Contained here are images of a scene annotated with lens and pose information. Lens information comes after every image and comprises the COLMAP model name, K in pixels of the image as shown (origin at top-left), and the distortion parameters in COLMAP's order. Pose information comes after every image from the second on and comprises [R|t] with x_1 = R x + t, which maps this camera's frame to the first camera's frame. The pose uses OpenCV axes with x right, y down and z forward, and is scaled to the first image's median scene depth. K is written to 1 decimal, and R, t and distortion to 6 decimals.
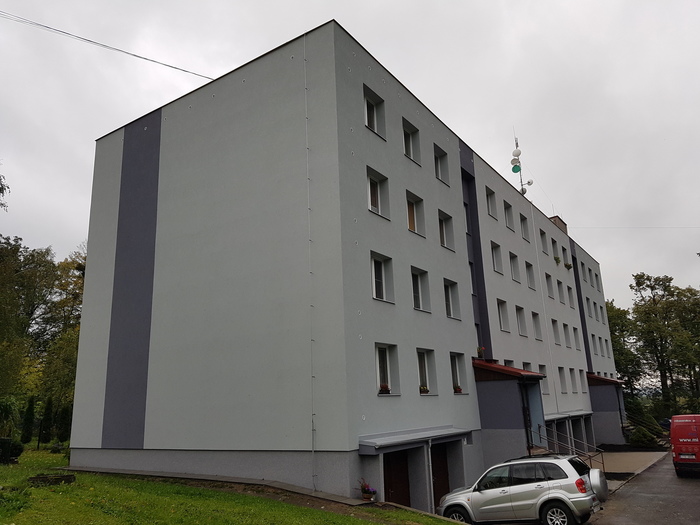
lens RADIAL K [[536.7, 0, 350.9], [0, 536.7, 262.6], [0, 0, 1]] dist [0.022788, -0.036962]
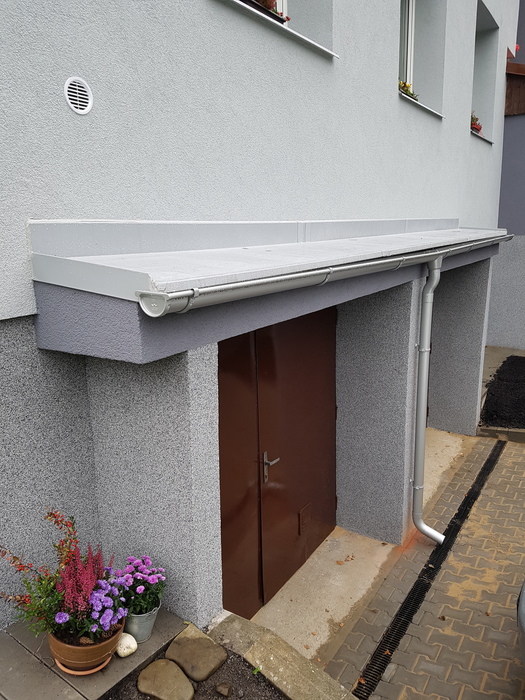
lens RADIAL K [[536.7, 0, 262.6], [0, 536.7, 350.3], [0, 0, 1]] dist [0.022788, -0.036962]
pose [[0.999341, 0.007099, 0.035608, 0.067548], [-0.022838, 0.885306, 0.464448, 0.289185], [-0.028227, -0.464955, 0.884884, 0.871673]]
